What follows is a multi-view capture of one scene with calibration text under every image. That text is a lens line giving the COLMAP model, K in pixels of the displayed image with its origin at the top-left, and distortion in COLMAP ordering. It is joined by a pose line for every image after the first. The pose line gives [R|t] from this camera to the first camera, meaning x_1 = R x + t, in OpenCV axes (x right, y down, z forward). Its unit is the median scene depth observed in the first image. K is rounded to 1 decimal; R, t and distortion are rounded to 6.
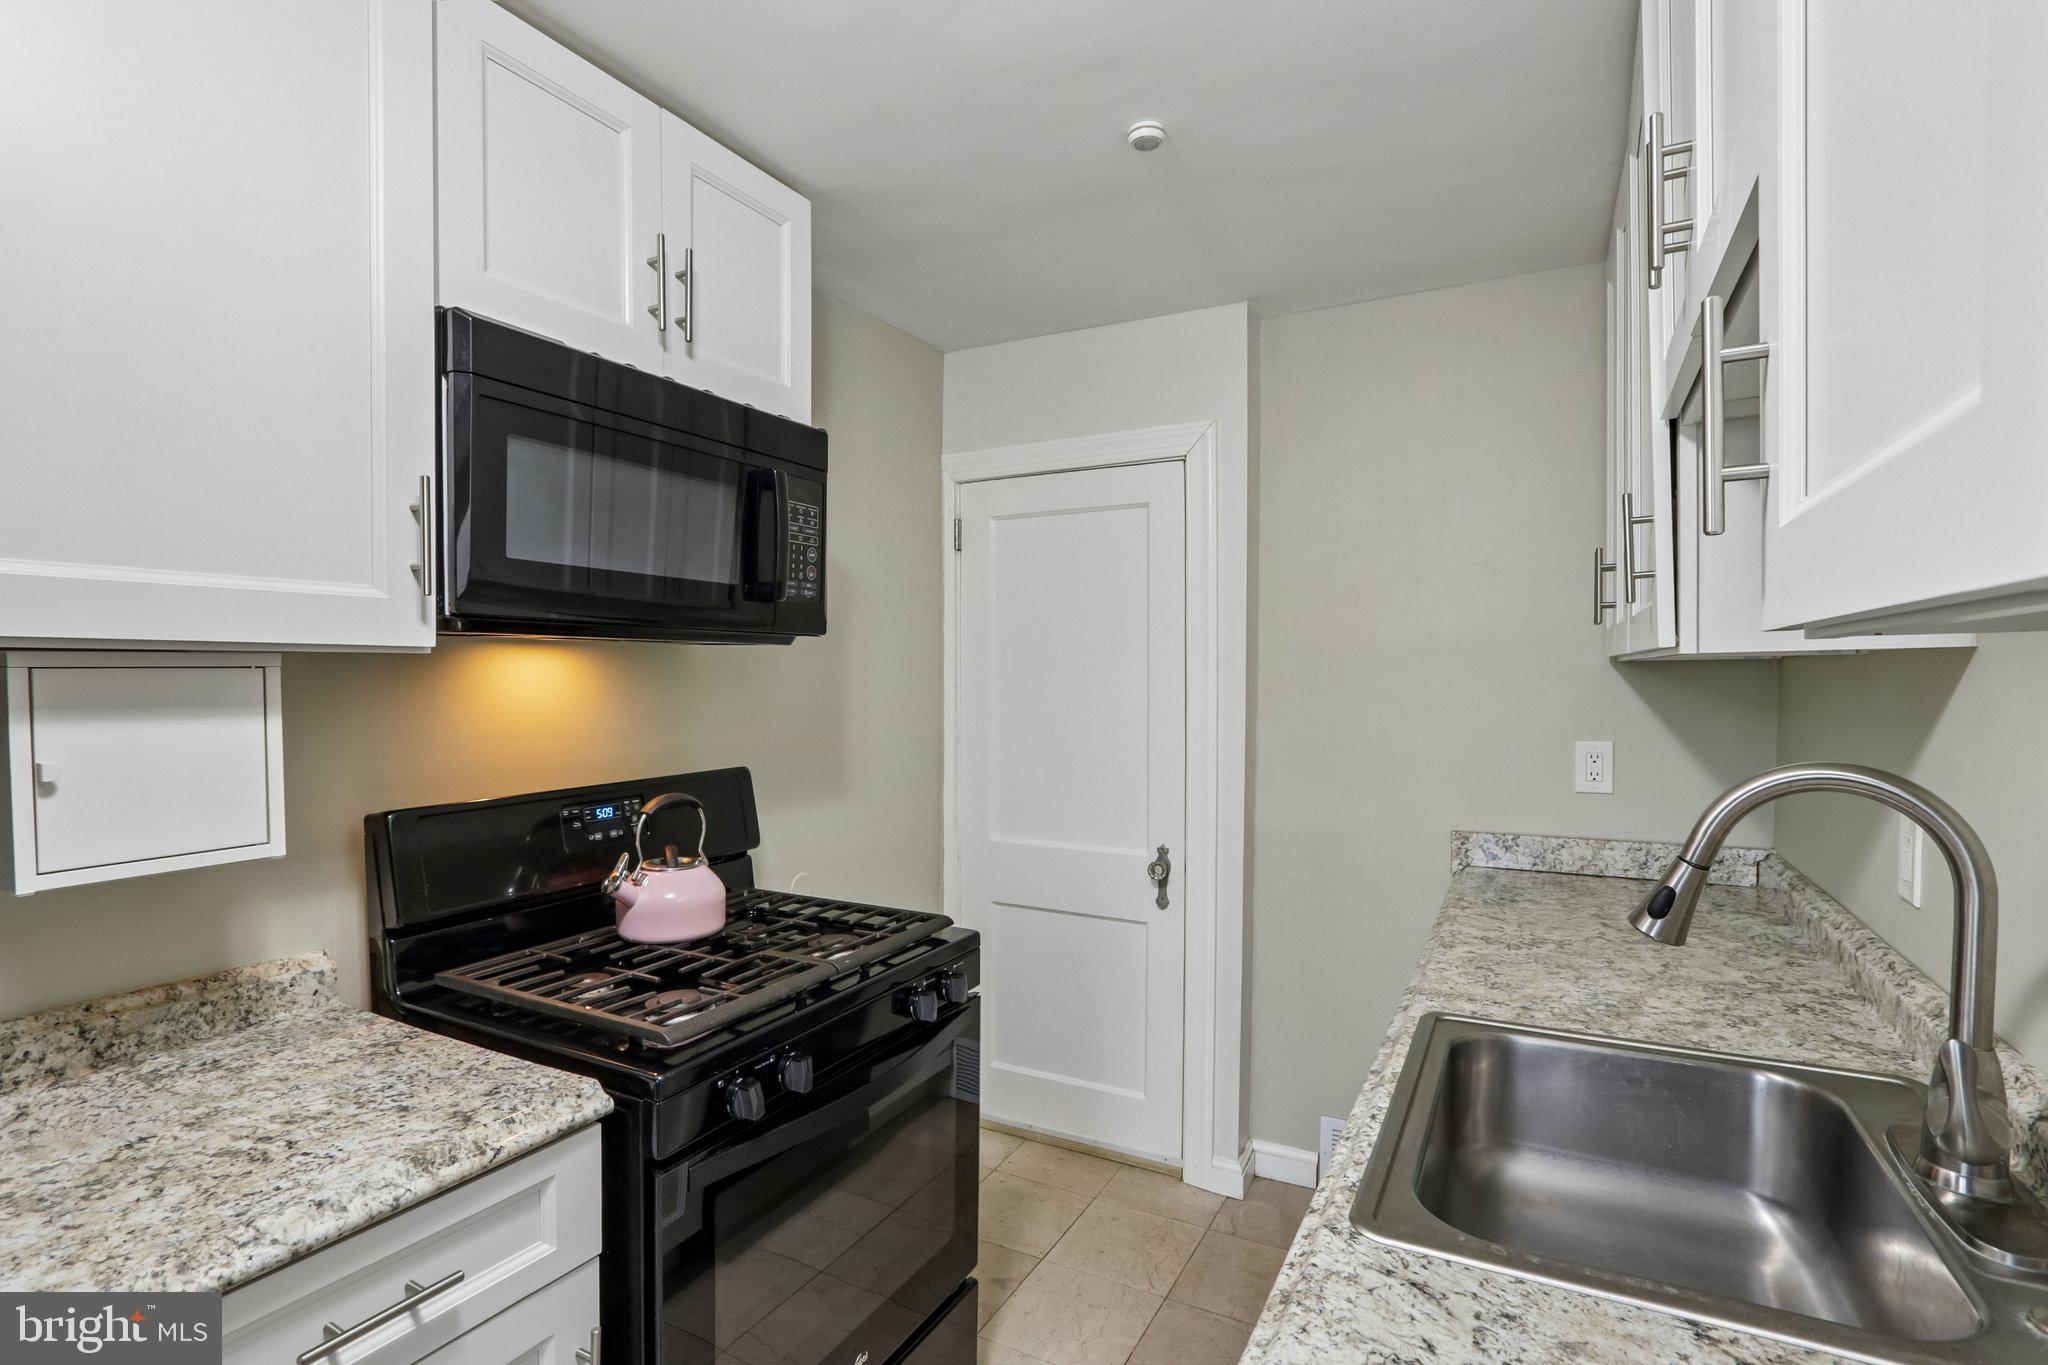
lens RADIAL K [[963.5, 0, 1028.1], [0, 963.5, 669.6], [0, 0, 1]] dist [-0.016670, -0.000415]
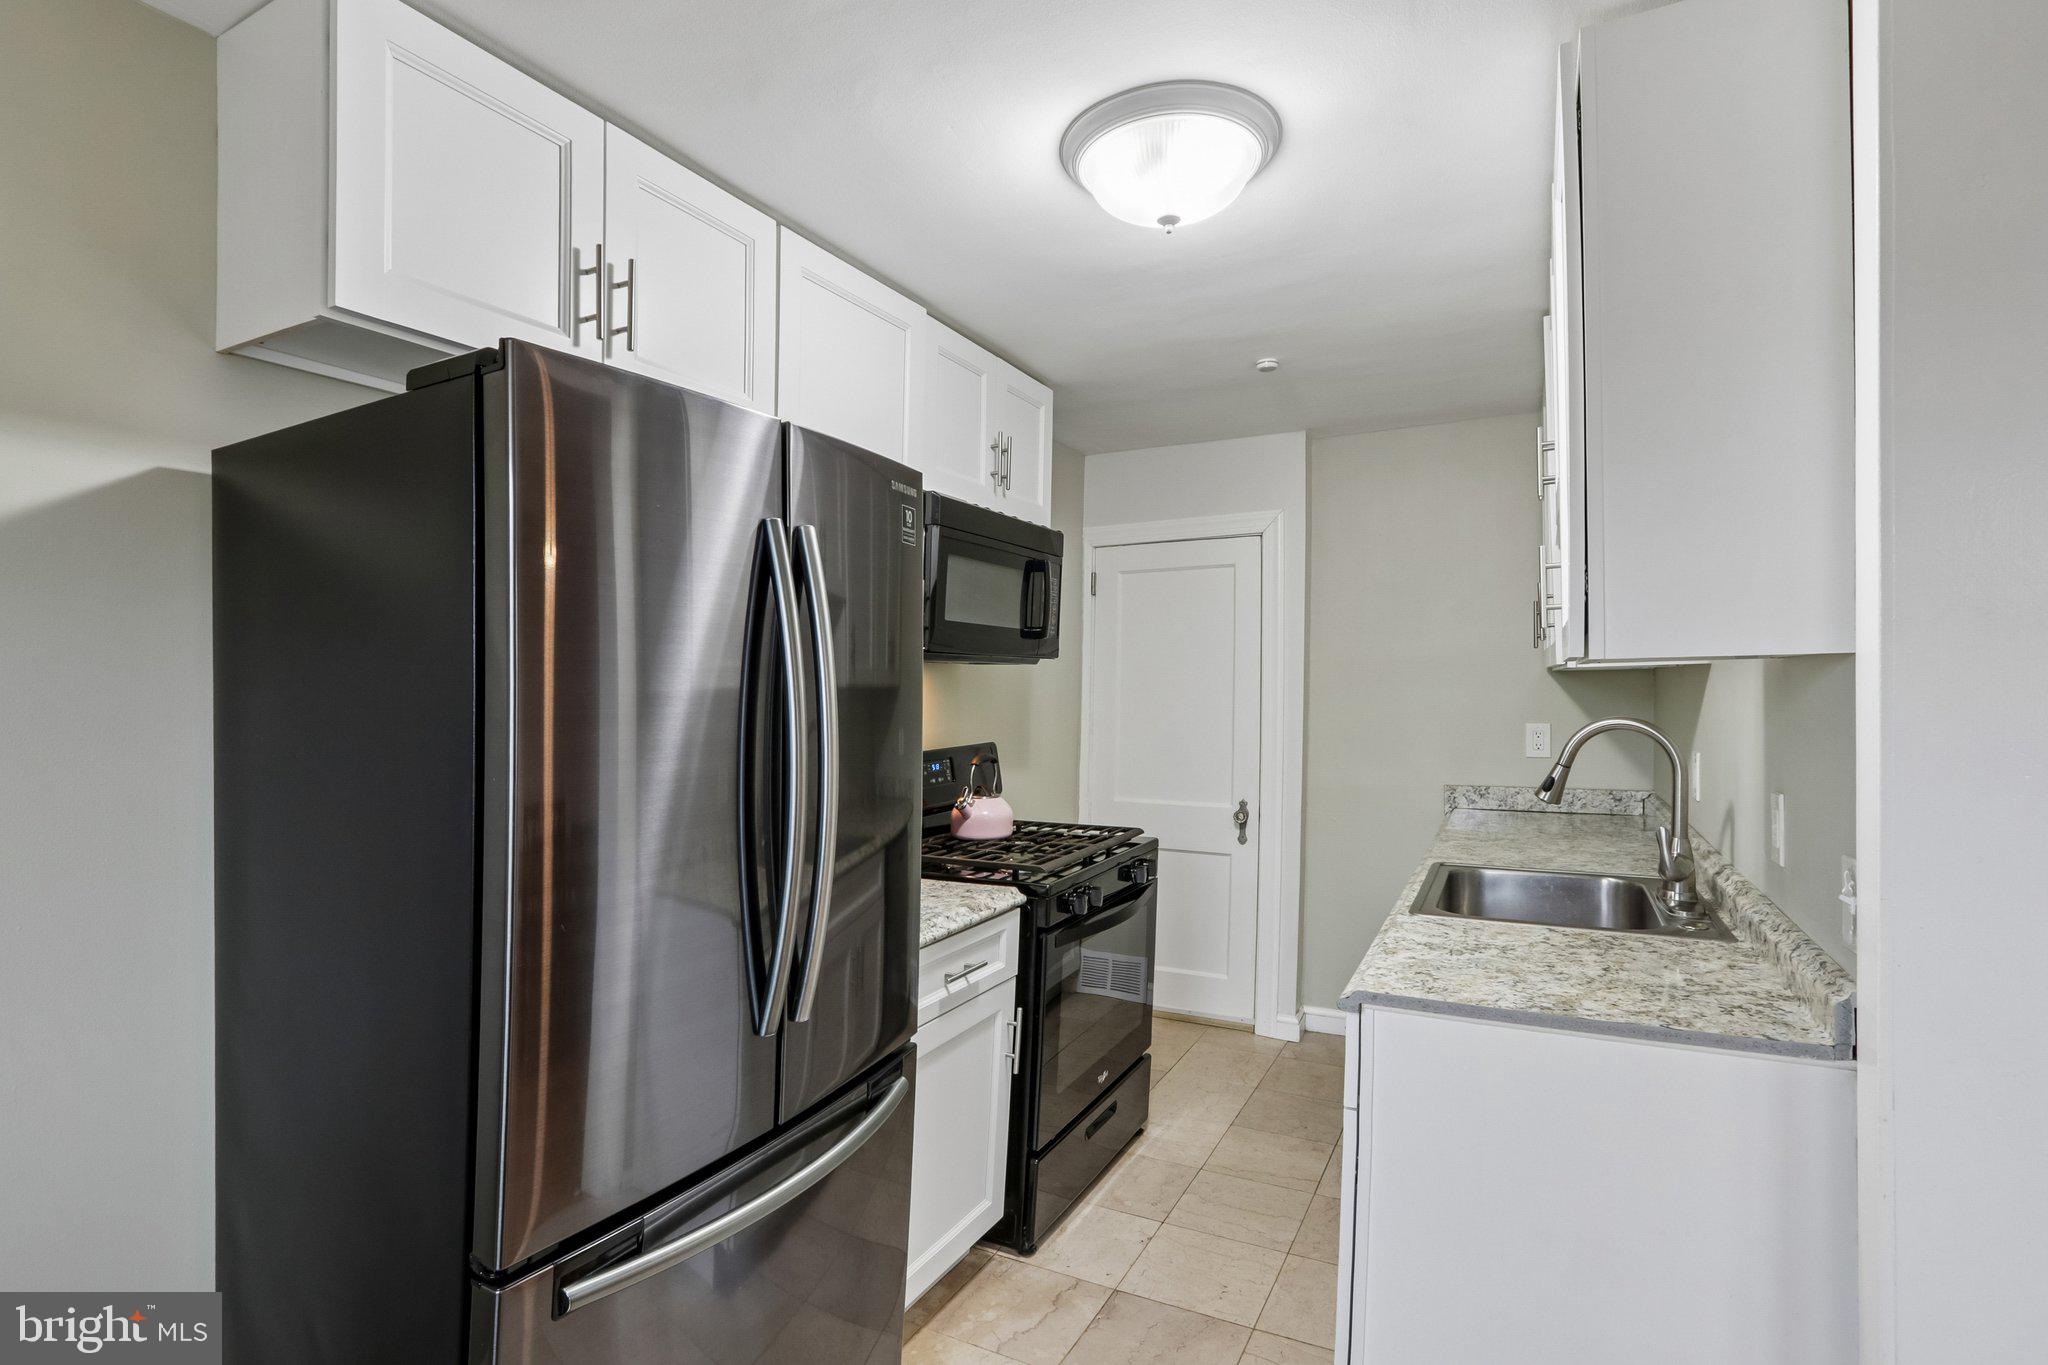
lens RADIAL K [[1026.8, 0, 971.4], [0, 1026.8, 706.7], [0, 0, 1]] dist [-0.003575, 0.001626]
pose [[0.999963, -0.005891, -0.006328, -0.450545], [0.006035, 0.999716, 0.023064, 0.007039], [0.006191, -0.023101, 0.999714, -0.949821]]
